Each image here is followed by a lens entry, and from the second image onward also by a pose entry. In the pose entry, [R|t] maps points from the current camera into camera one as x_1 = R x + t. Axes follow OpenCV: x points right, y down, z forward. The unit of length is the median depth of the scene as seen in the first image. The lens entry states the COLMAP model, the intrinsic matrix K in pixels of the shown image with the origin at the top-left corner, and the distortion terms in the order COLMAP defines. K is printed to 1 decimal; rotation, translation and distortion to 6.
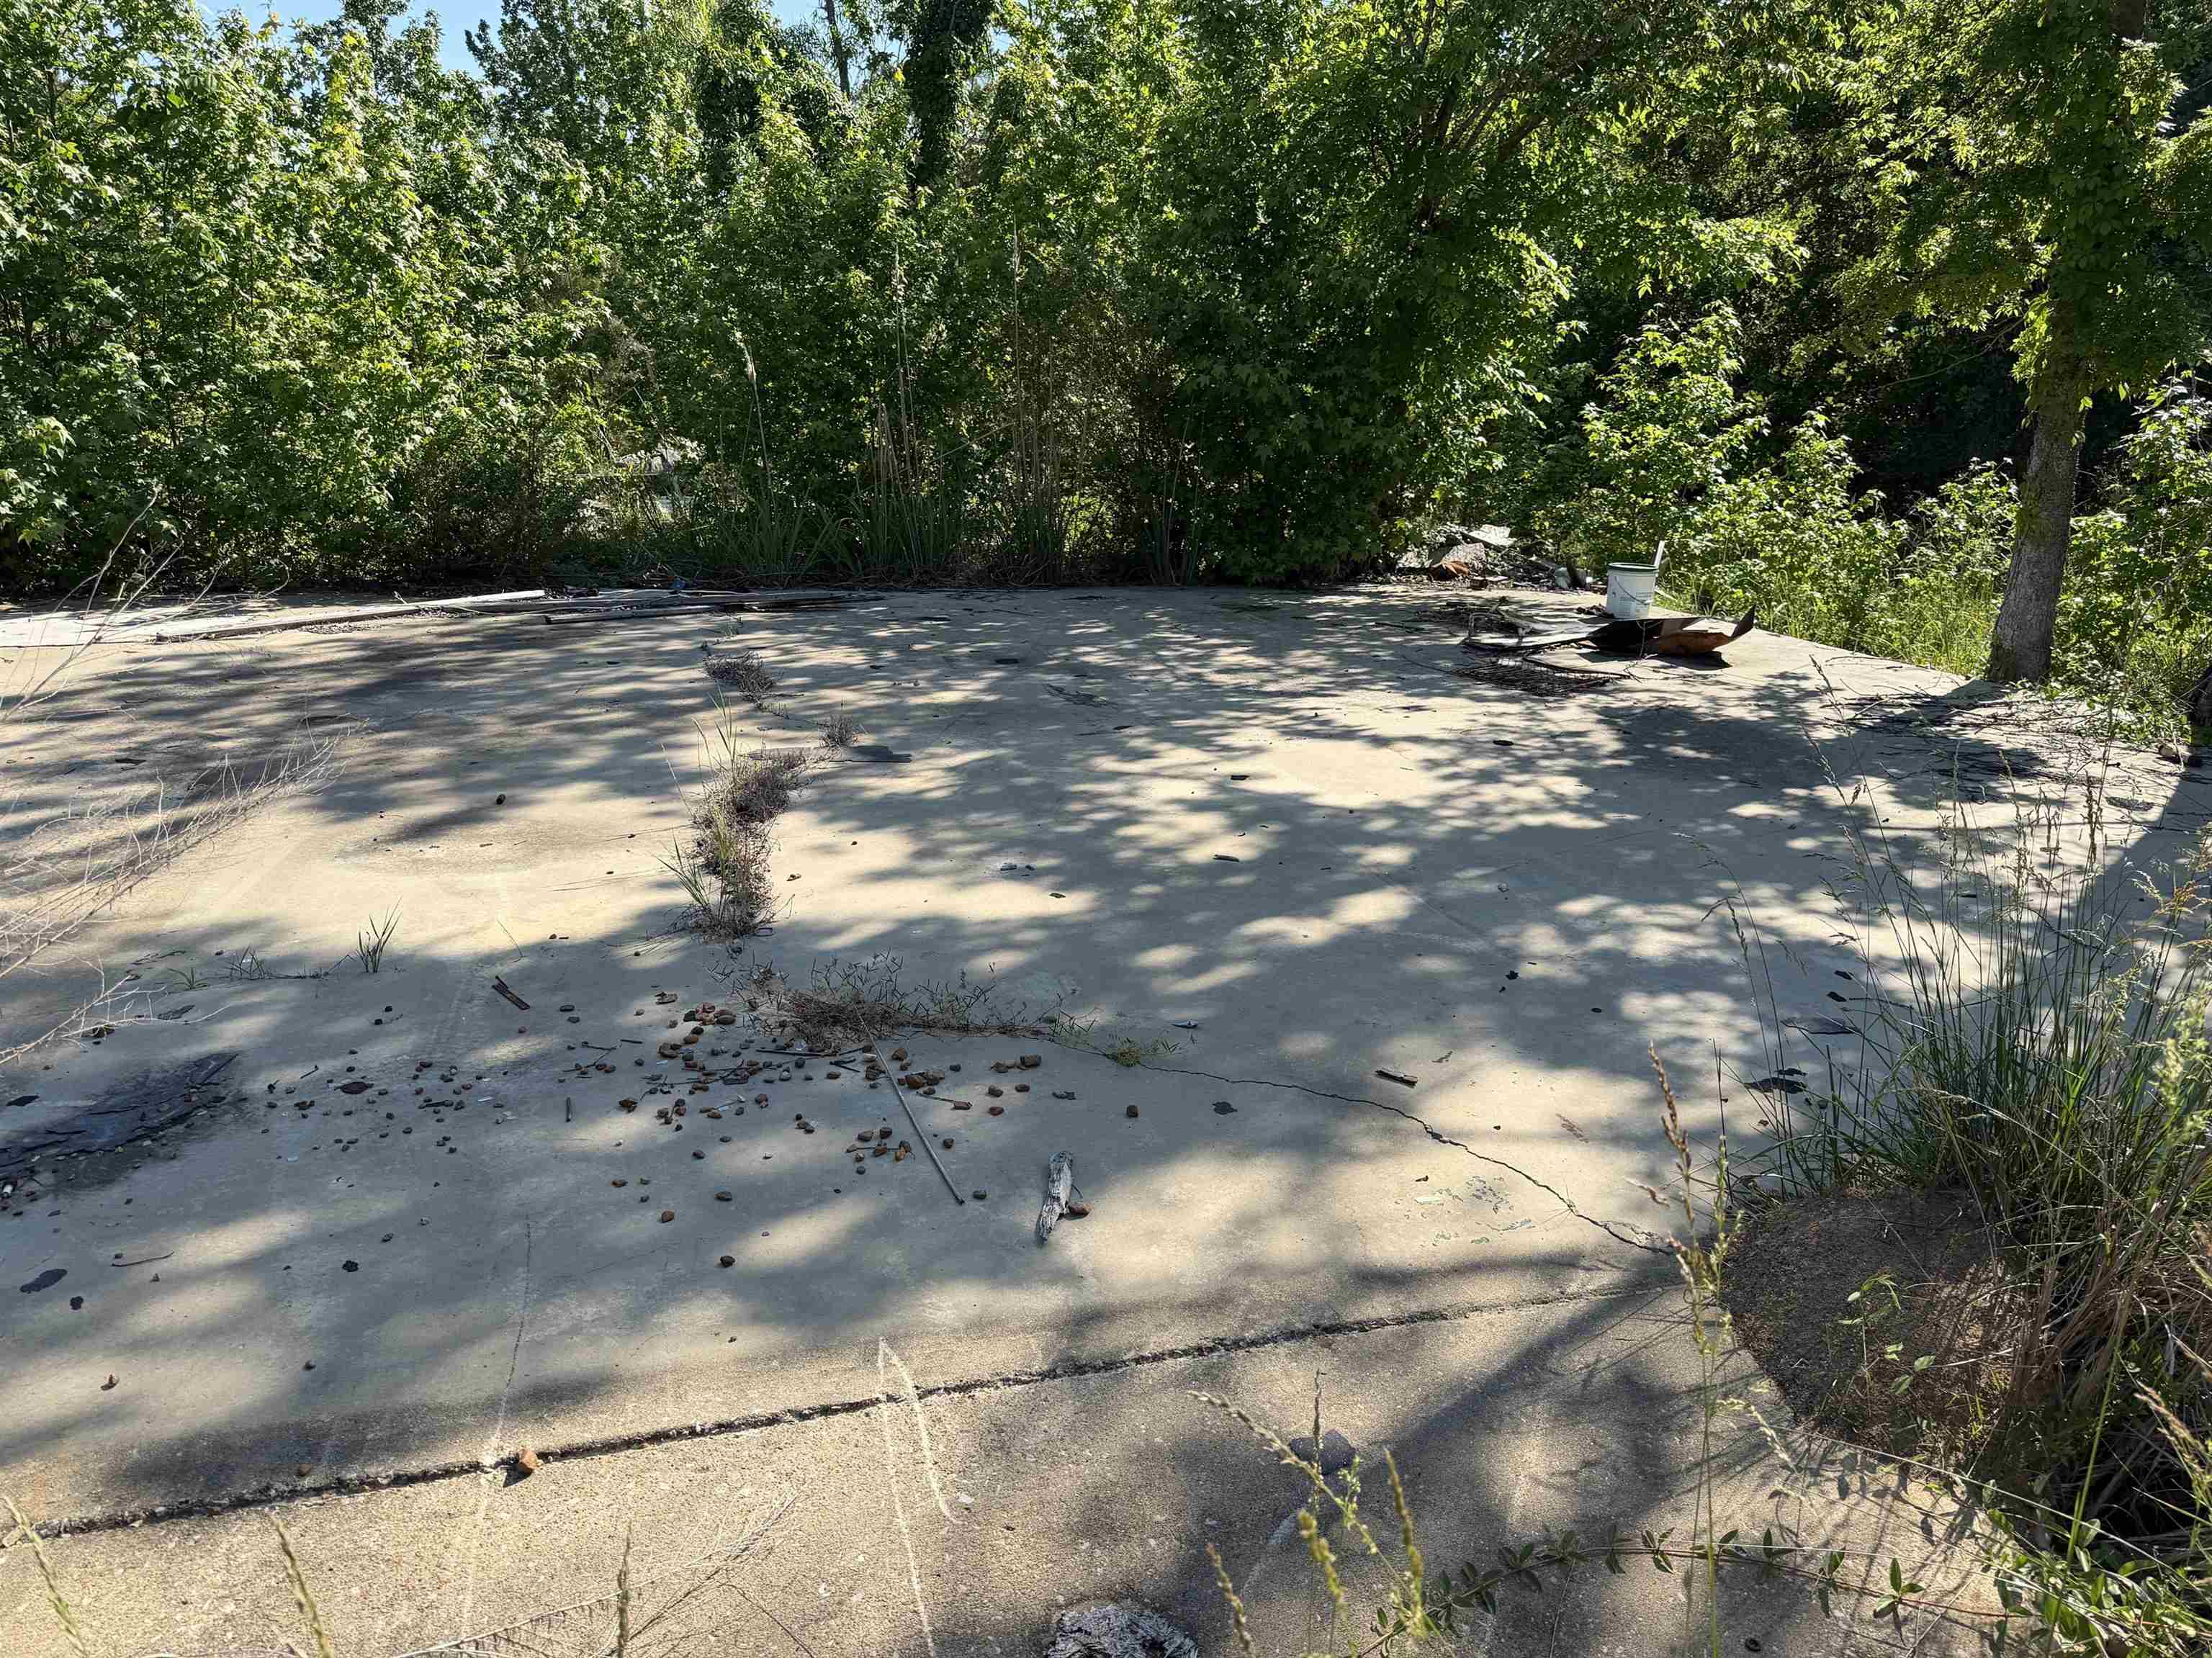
lens RADIAL K [[1544.8, 0, 1073.6], [0, 1544.8, 871.9], [0, 0, 1]] dist [0.064197, -0.081590]
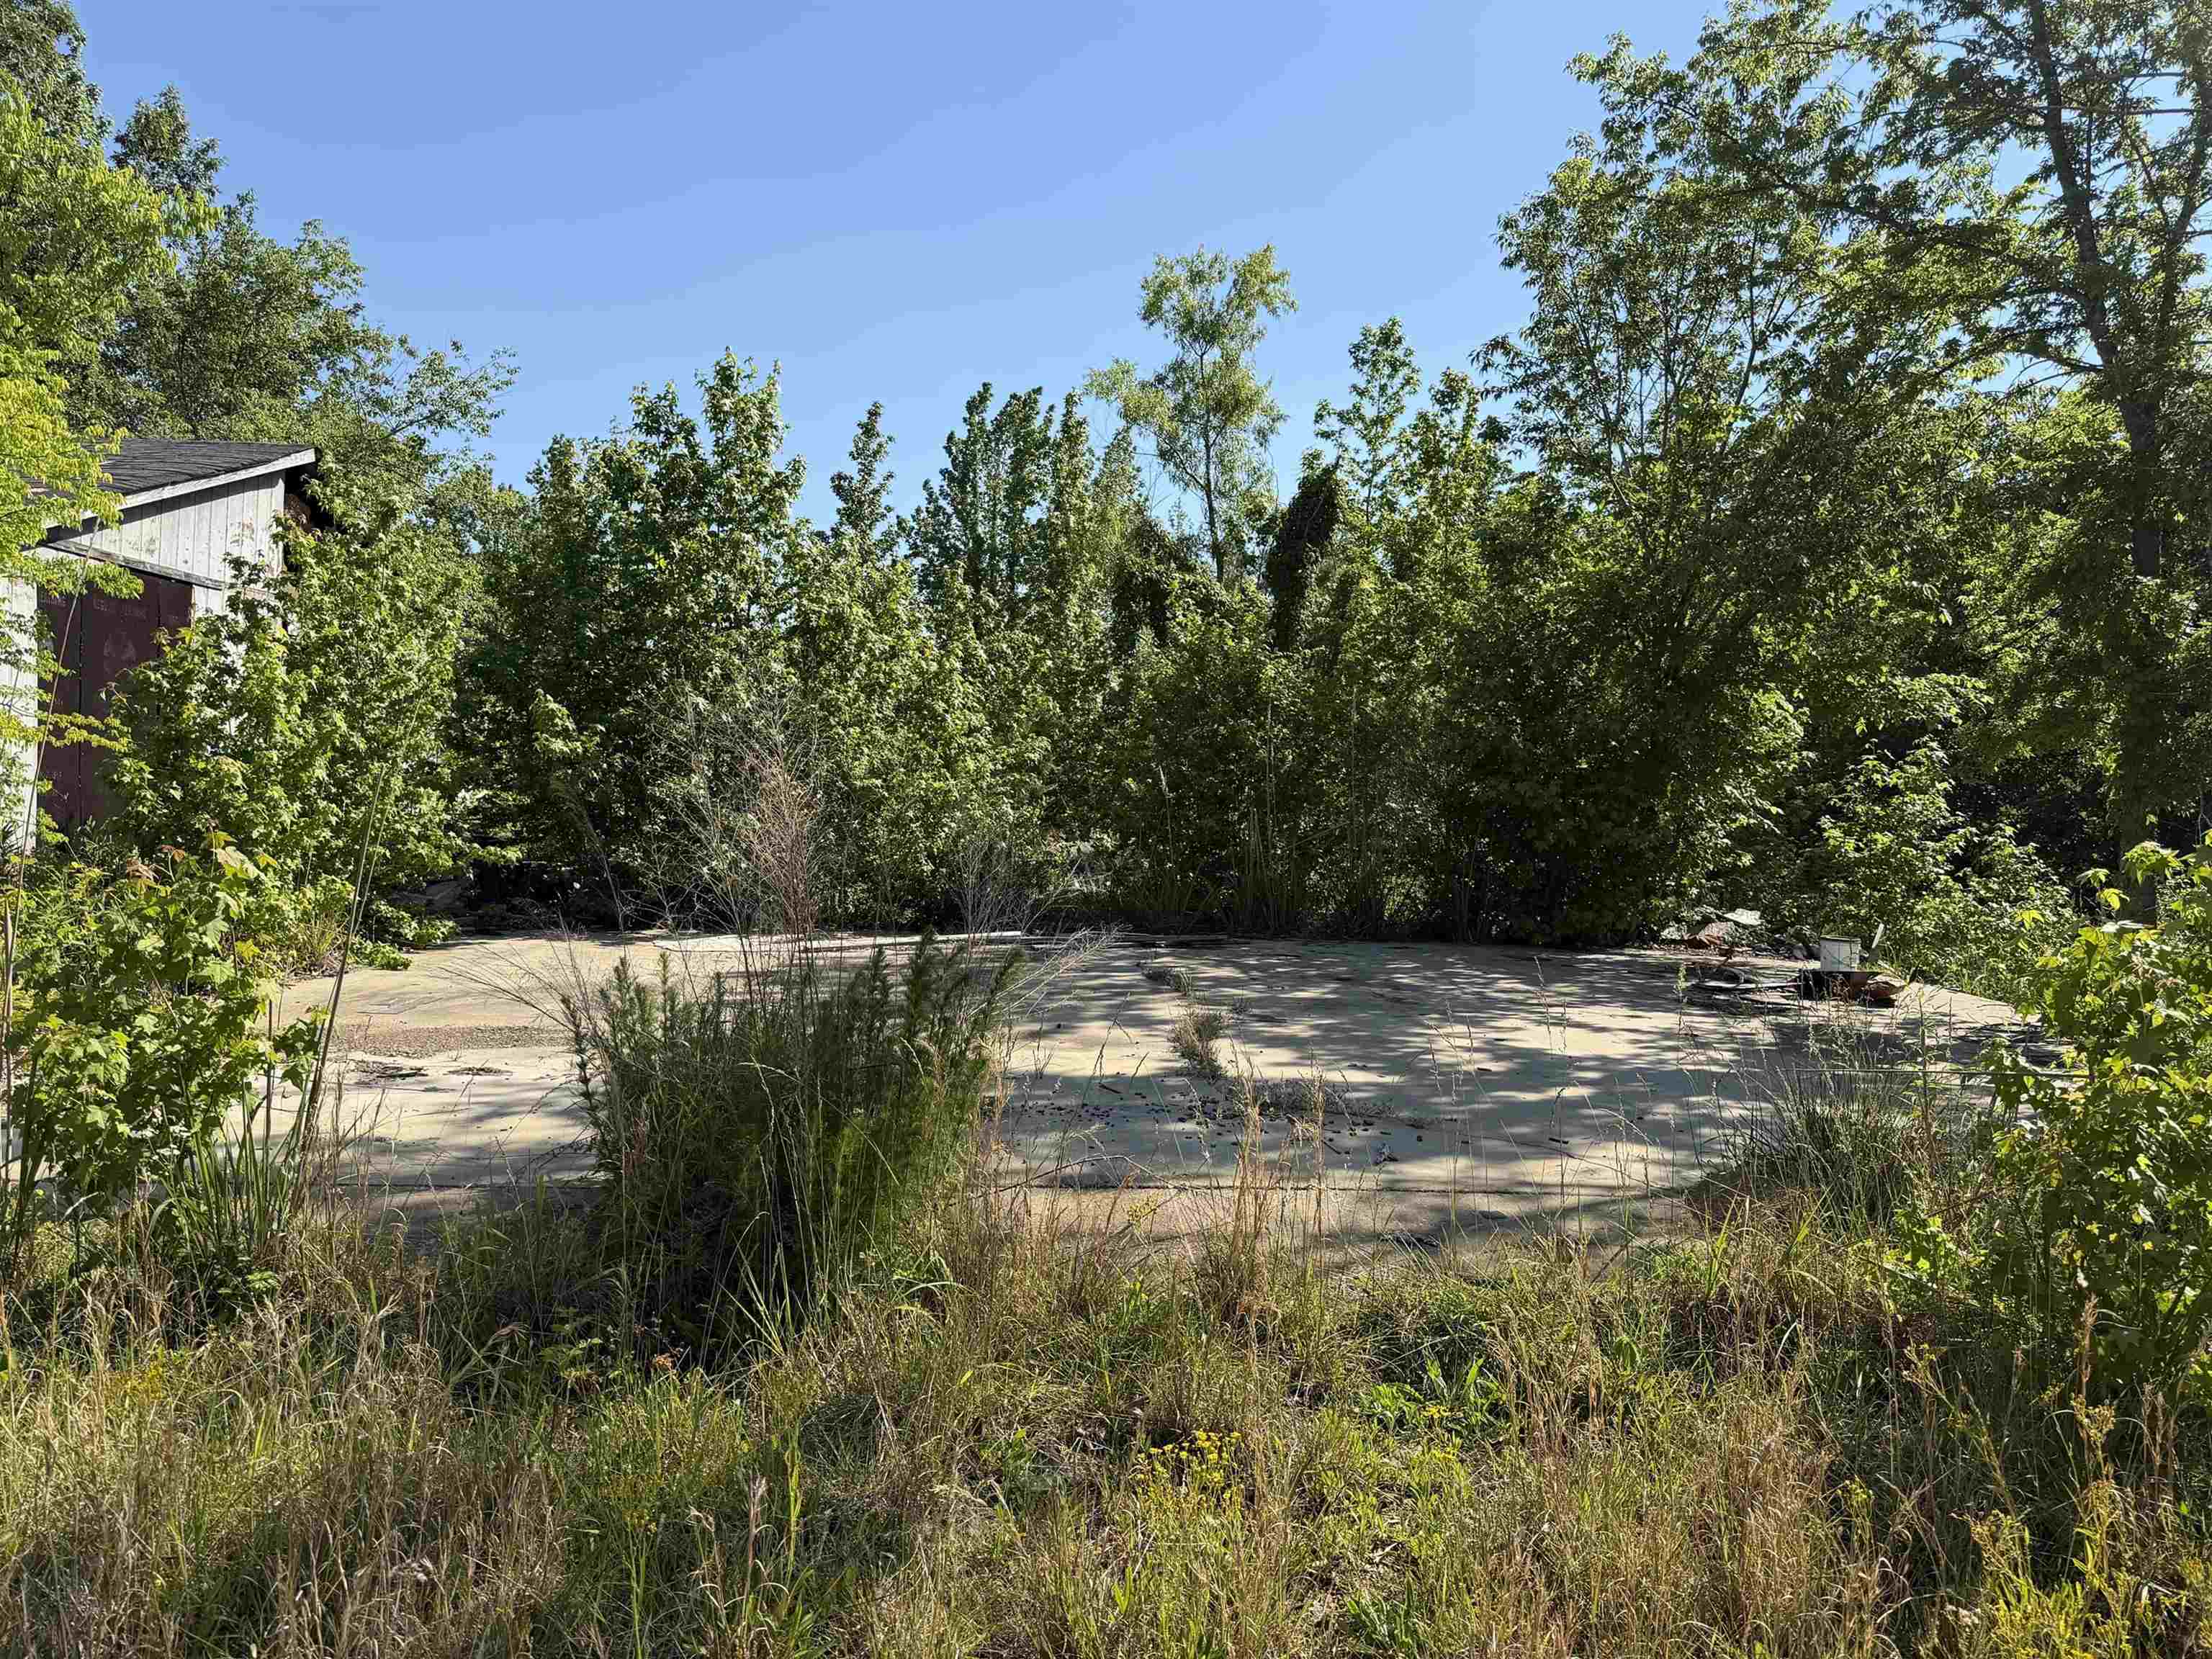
lens RADIAL K [[1544.9, 0, 1121.5], [0, 1544.9, 832.0], [0, 0, 1]] dist [0.064197, -0.081590]
pose [[0.984969, 0.013217, -0.172227, -0.001398], [-0.059802, 0.961500, -0.268217, 0.097042], [0.162051, 0.274485, 0.947838, -0.323749]]
